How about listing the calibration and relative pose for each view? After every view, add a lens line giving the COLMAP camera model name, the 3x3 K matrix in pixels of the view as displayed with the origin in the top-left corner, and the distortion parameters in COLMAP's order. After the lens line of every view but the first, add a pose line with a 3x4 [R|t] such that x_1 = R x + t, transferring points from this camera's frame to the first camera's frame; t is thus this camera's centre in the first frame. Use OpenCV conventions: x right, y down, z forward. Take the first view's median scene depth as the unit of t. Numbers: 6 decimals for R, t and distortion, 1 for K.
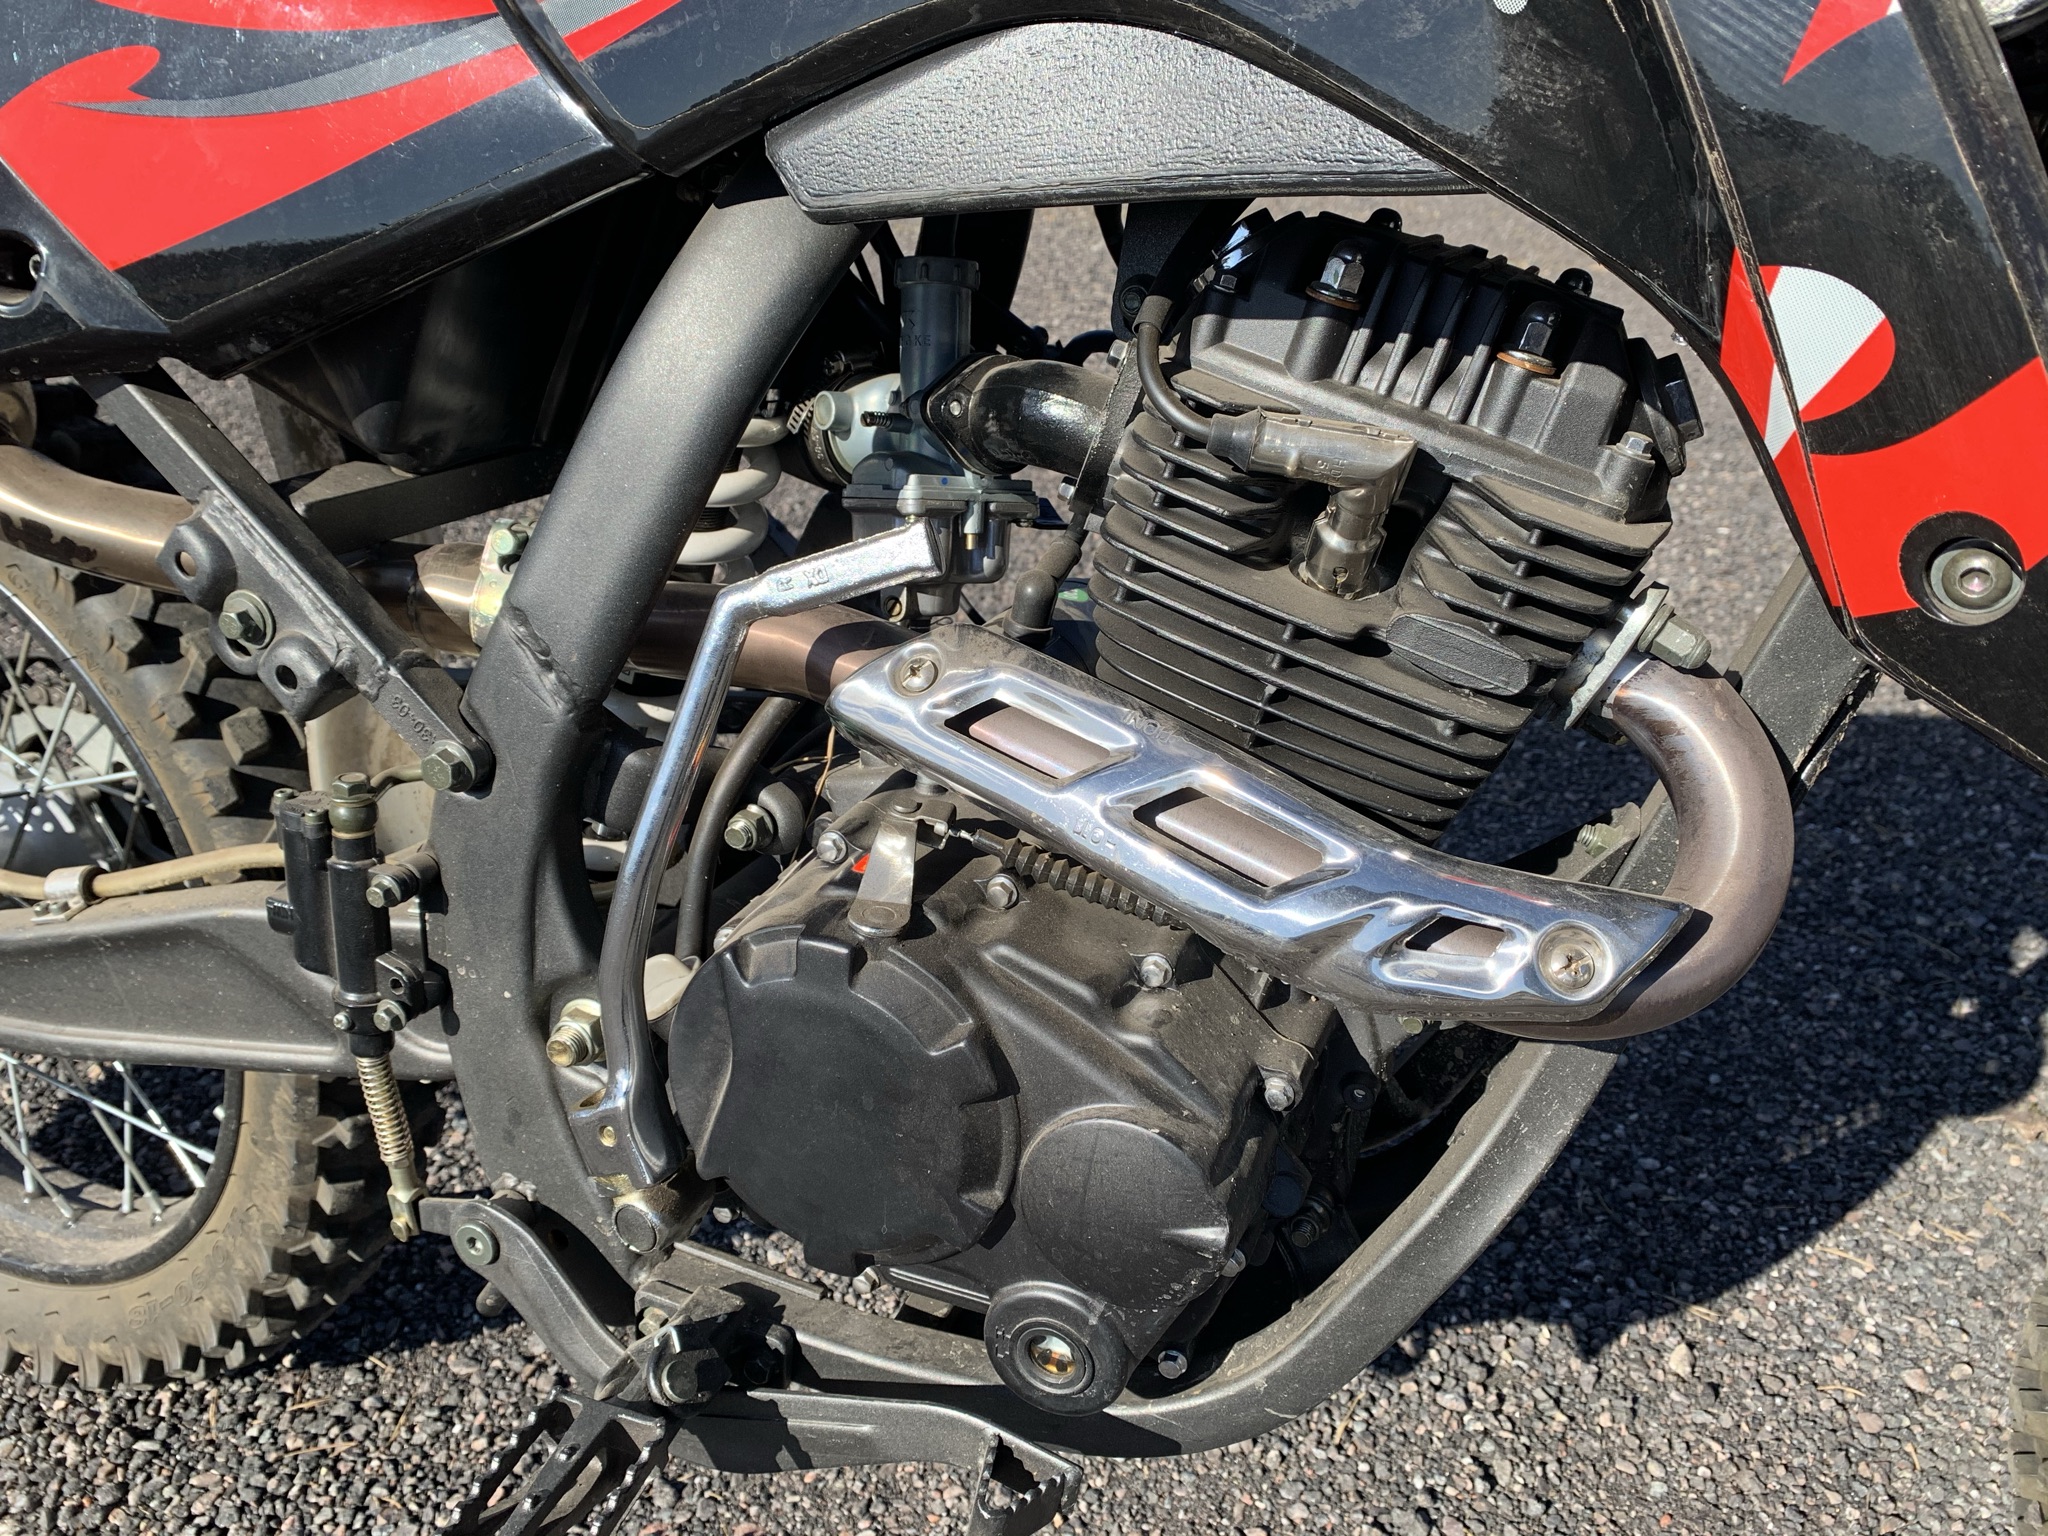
lens RADIAL K [[1562.6, 0, 1022.0], [0, 1562.6, 718.2], [0, 0, 1]] dist [0.029728, -0.019869]
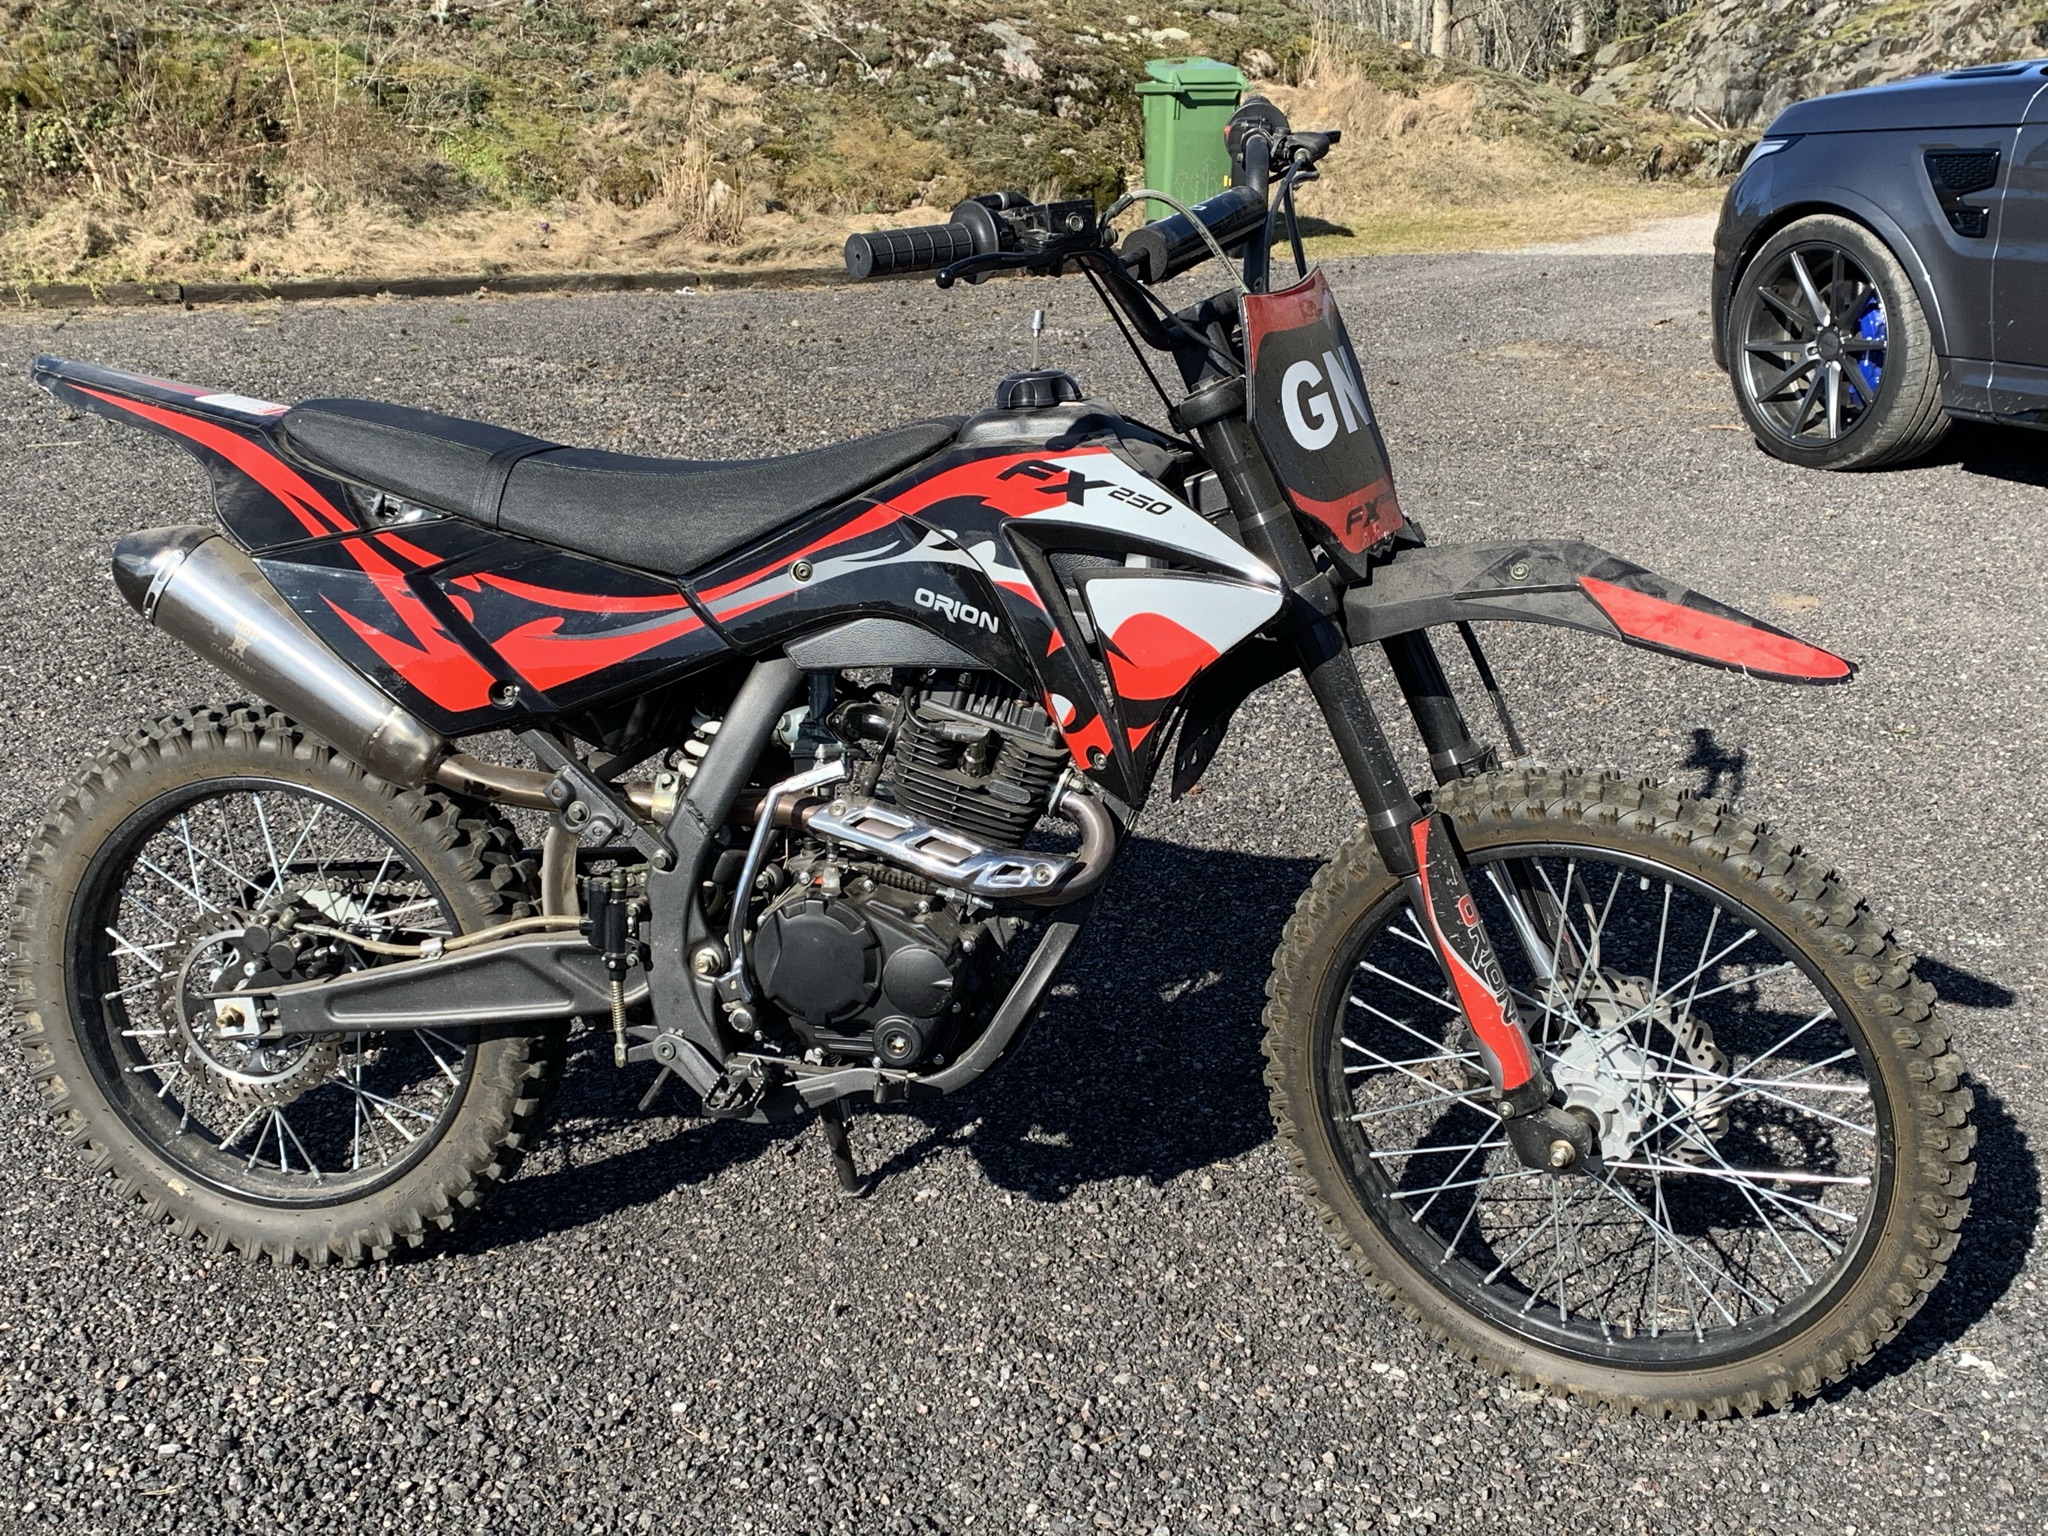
lens RADIAL K [[2306.9, 0, 1025.8], [0, 2306.9, 767.3], [0, 0, 1]] dist [0.022060, 0.000000]
pose [[0.983937, -0.058545, 0.168644, -0.458435], [0.077919, 0.990800, -0.110656, 0.410971], [-0.160614, 0.122019, 0.979446, -3.447092]]
